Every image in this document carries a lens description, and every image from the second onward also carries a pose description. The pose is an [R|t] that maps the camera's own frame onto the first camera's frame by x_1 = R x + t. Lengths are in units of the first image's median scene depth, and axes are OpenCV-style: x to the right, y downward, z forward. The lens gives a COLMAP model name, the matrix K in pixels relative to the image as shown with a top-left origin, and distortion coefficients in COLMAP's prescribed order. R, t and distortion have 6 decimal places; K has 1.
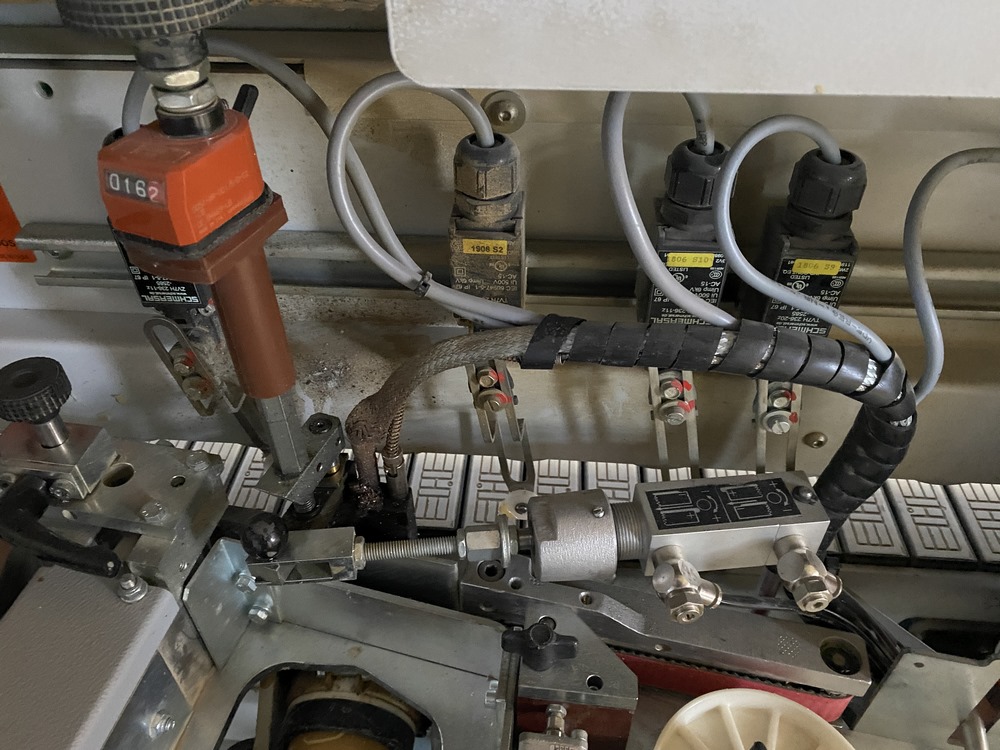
lens RADIAL K [[747.4, 0, 500.0], [0, 747.4, 375.0], [0, 0, 1]] dist [0.065950, -0.130582]
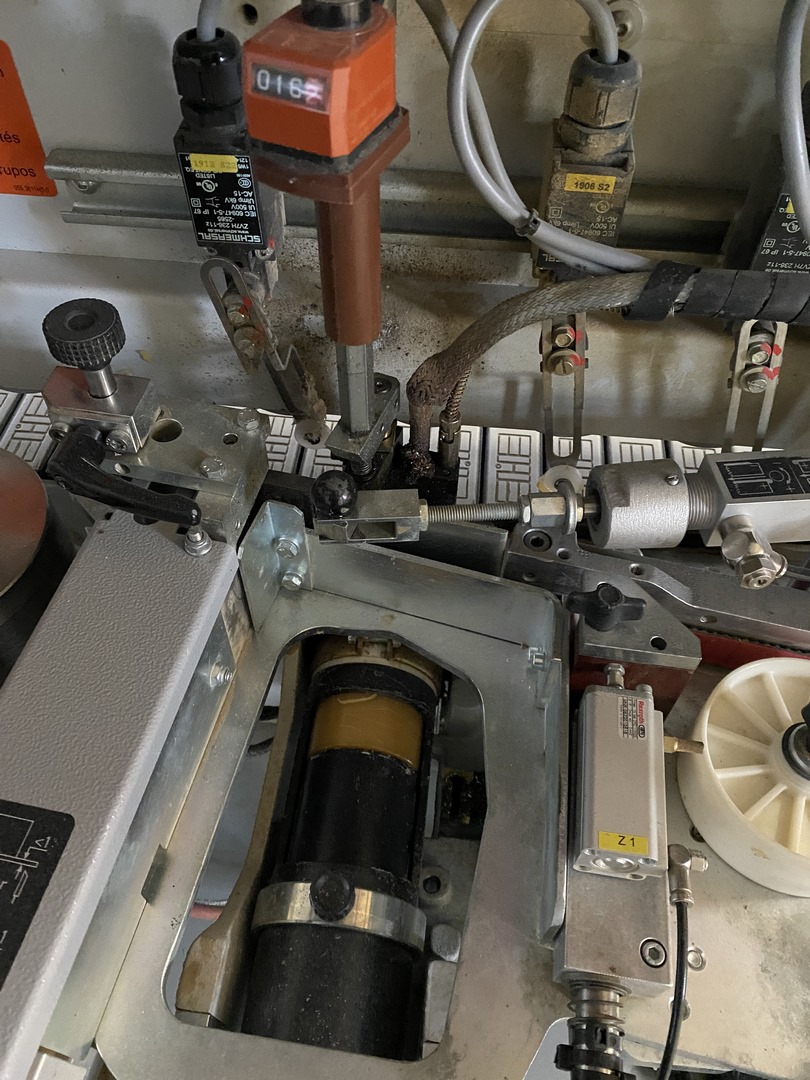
lens RADIAL K [[807.2, 0, 405.0], [0, 807.2, 540.0], [0, 0, 1]] dist [0.065950, -0.130582]
pose [[0.999554, 0.028936, 0.007335, -0.216815], [-0.029805, 0.981152, 0.190923, 0.065966], [-0.001672, -0.191056, 0.981578, -0.053798]]
